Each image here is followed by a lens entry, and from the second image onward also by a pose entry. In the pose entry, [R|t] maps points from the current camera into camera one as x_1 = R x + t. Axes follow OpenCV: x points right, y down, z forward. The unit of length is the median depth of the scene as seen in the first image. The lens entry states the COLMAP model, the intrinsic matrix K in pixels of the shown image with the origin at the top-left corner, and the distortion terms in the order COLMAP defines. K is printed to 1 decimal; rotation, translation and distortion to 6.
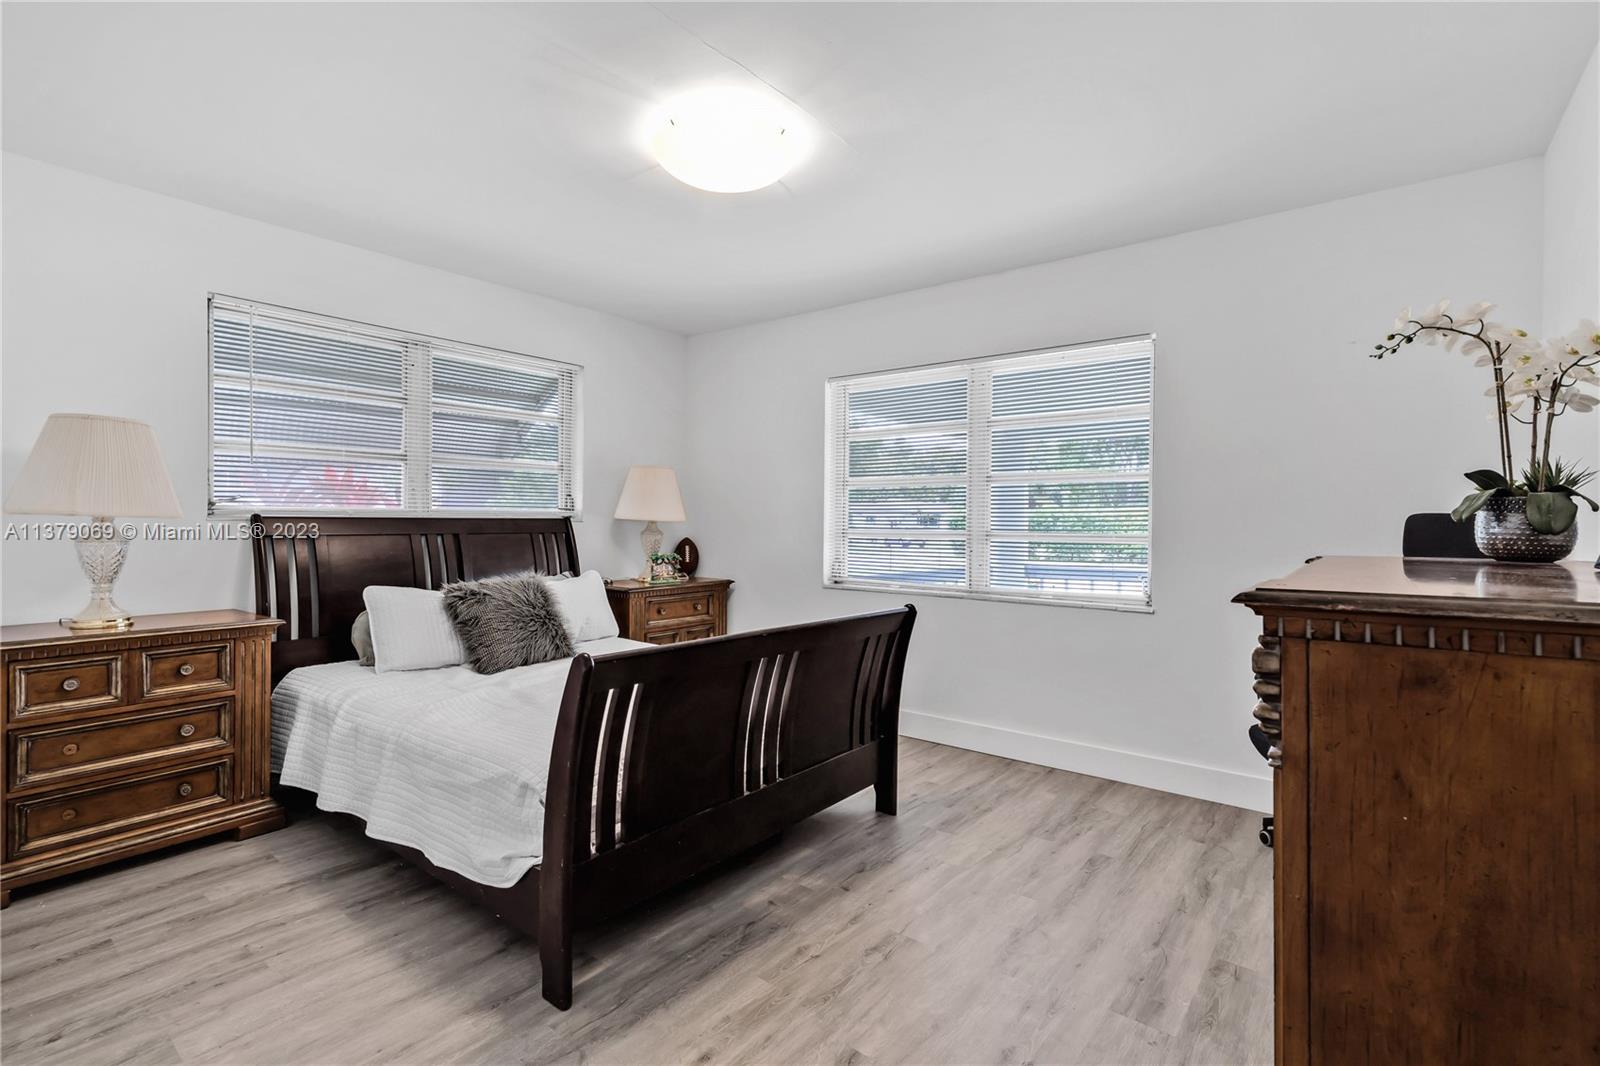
lens RADIAL K [[748.6, 0, 806.6], [0, 748.6, 528.1], [0, 0, 1]] dist [0.003214, 0.001220]
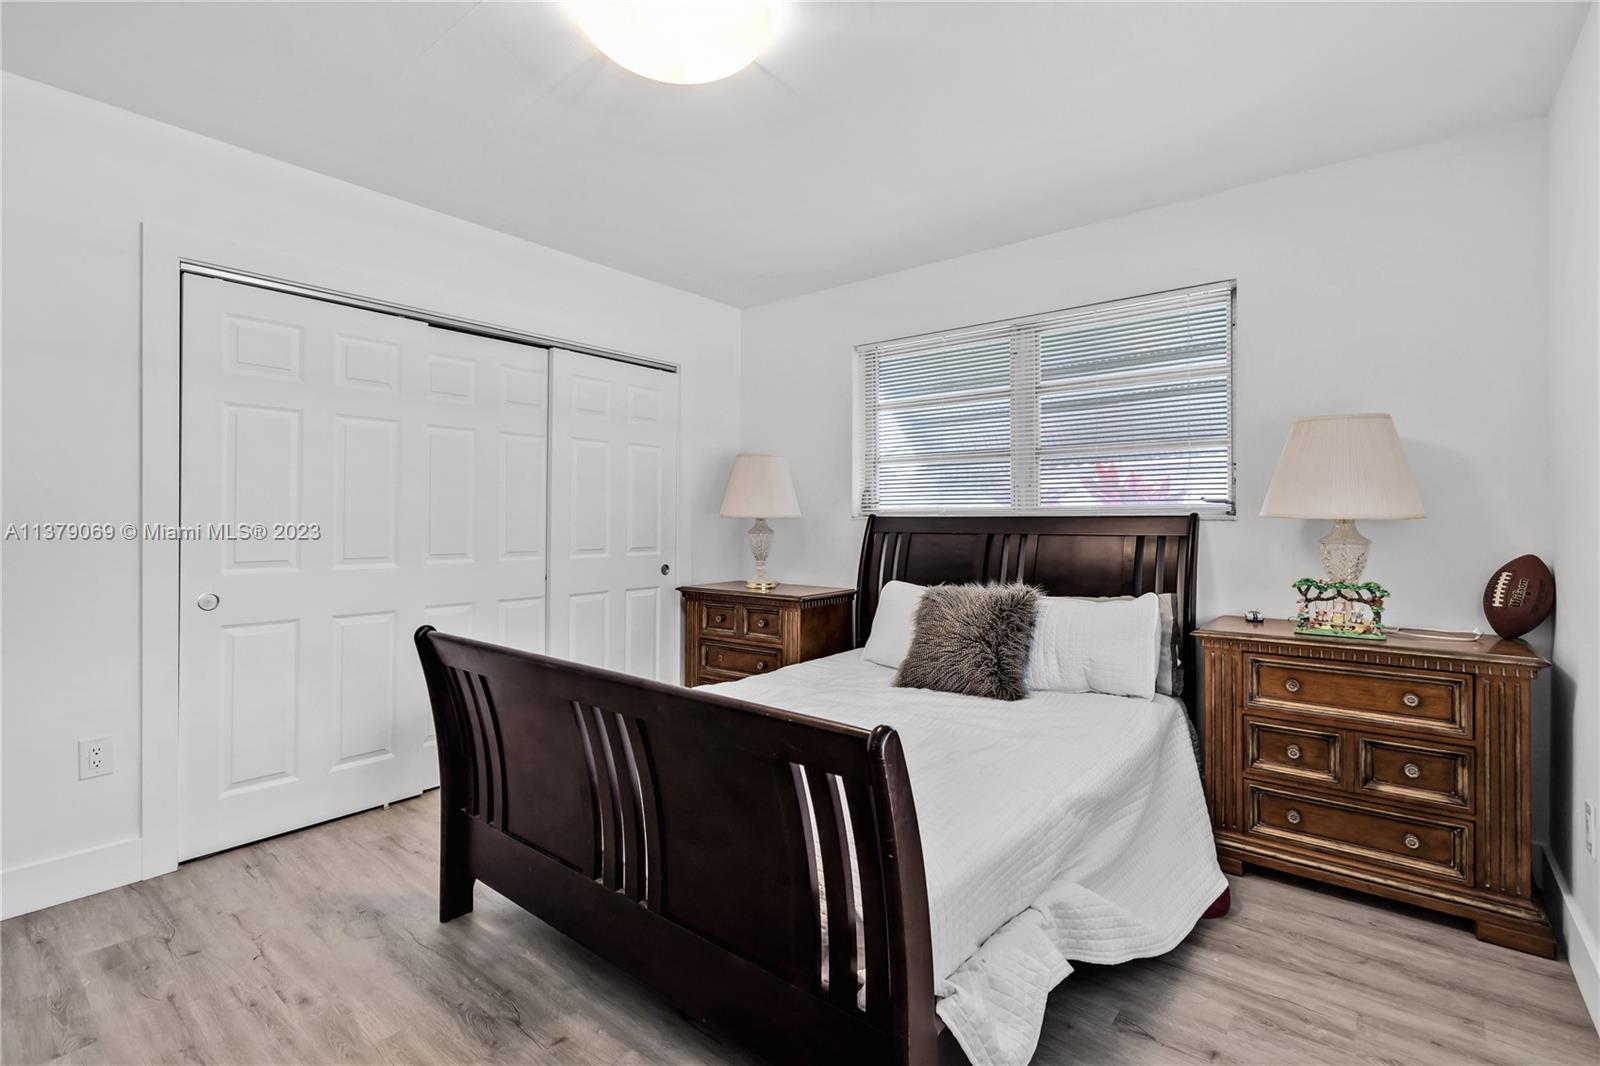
lens RADIAL K [[748.6, 0, 803.2], [0, 748.6, 524.9], [0, 0, 1]] dist [0.003214, 0.001220]
pose [[-0.035751, 0.007540, -0.999332, 0.647042], [-0.002114, 0.999969, 0.007621, -0.013538], [0.999358, 0.002385, -0.035734, 1.203453]]
